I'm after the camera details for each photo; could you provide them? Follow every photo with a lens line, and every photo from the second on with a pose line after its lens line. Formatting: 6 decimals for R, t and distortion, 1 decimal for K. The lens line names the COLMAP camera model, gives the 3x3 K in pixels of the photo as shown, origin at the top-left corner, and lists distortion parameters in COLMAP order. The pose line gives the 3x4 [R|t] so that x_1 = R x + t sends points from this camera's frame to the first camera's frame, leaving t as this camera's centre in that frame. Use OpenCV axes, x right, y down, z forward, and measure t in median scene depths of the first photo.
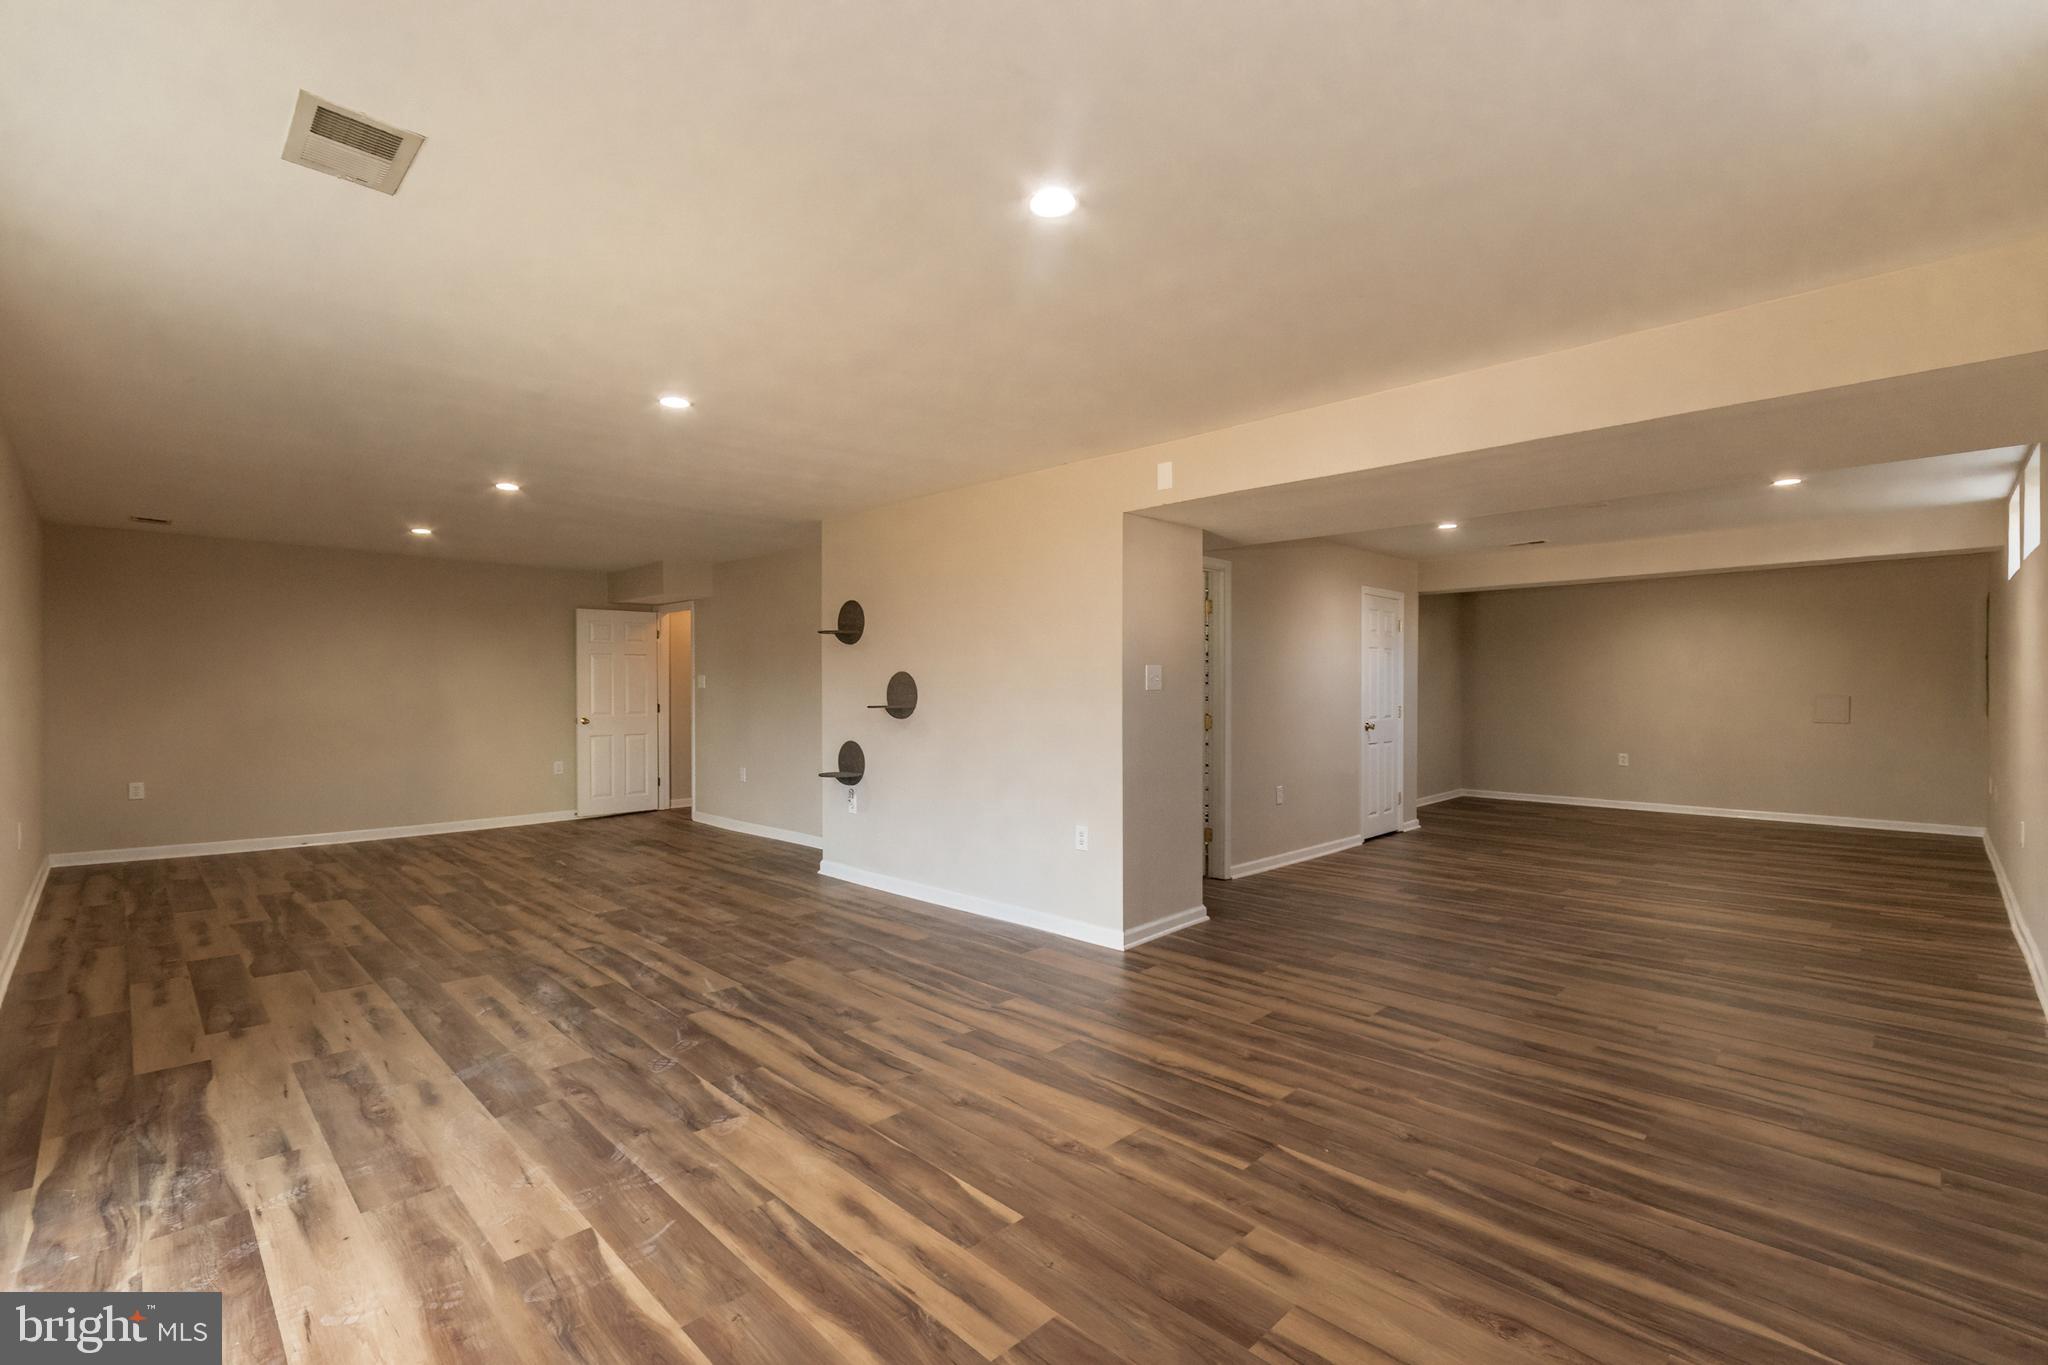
lens RADIAL K [[890.5, 0, 1019.3], [0, 890.5, 687.0], [0, 0, 1]] dist [0.003712, 0.000667]
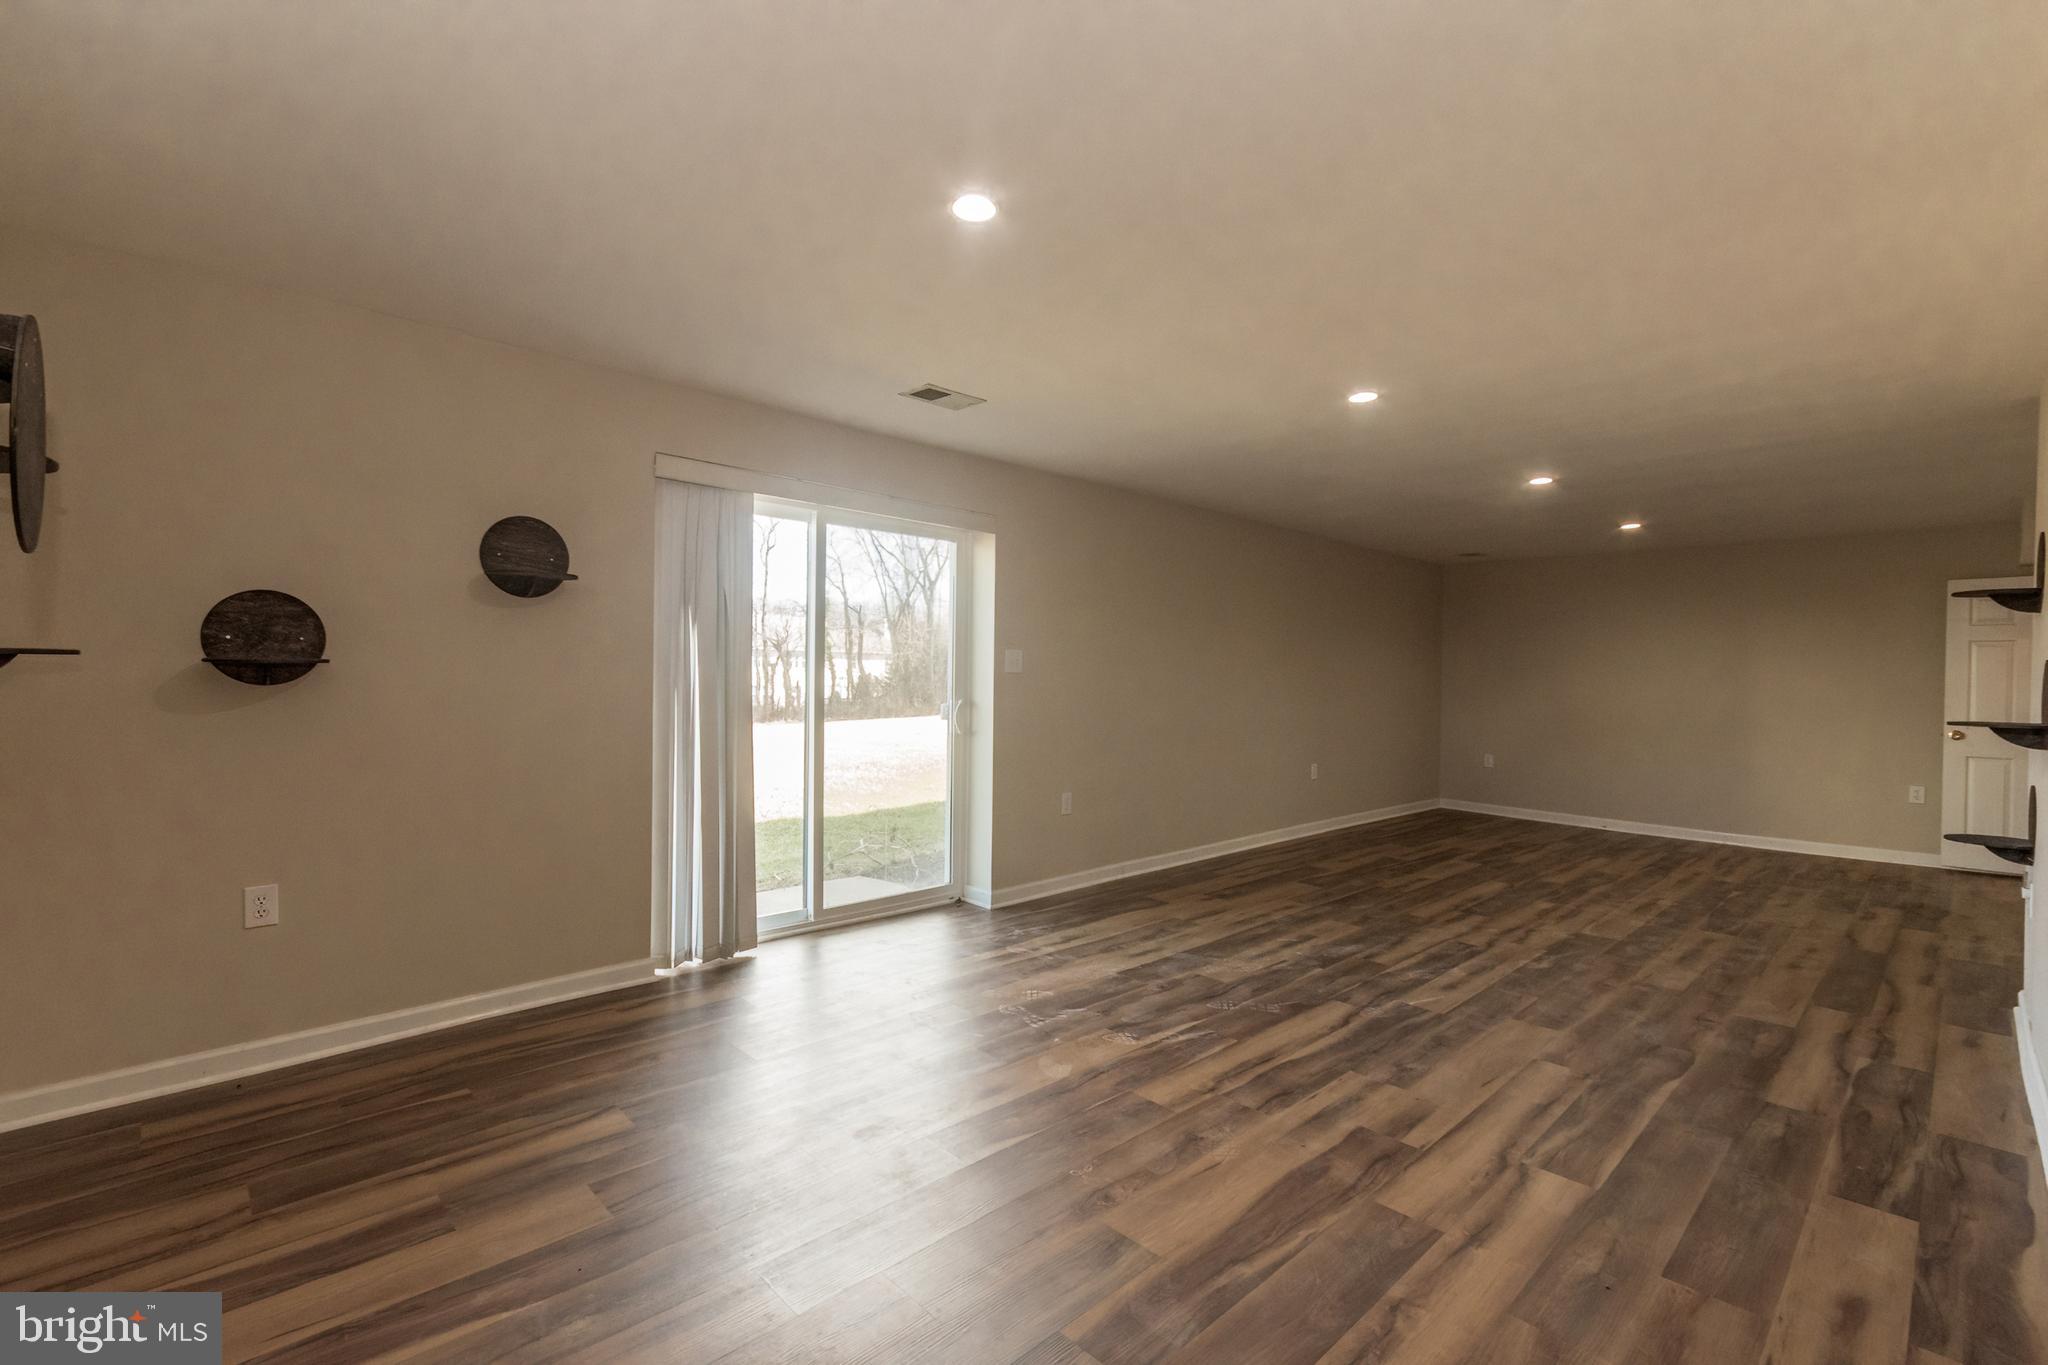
lens RADIAL K [[890.5, 0, 1019.3], [0, 890.5, 687.0], [0, 0, 1]] dist [0.003712, 0.000667]
pose [[-0.011166, 0.012834, -0.999855, 0.639895], [-0.014301, 0.999813, 0.012993, 0.000866], [0.999835, 0.014444, -0.010981, 0.635024]]
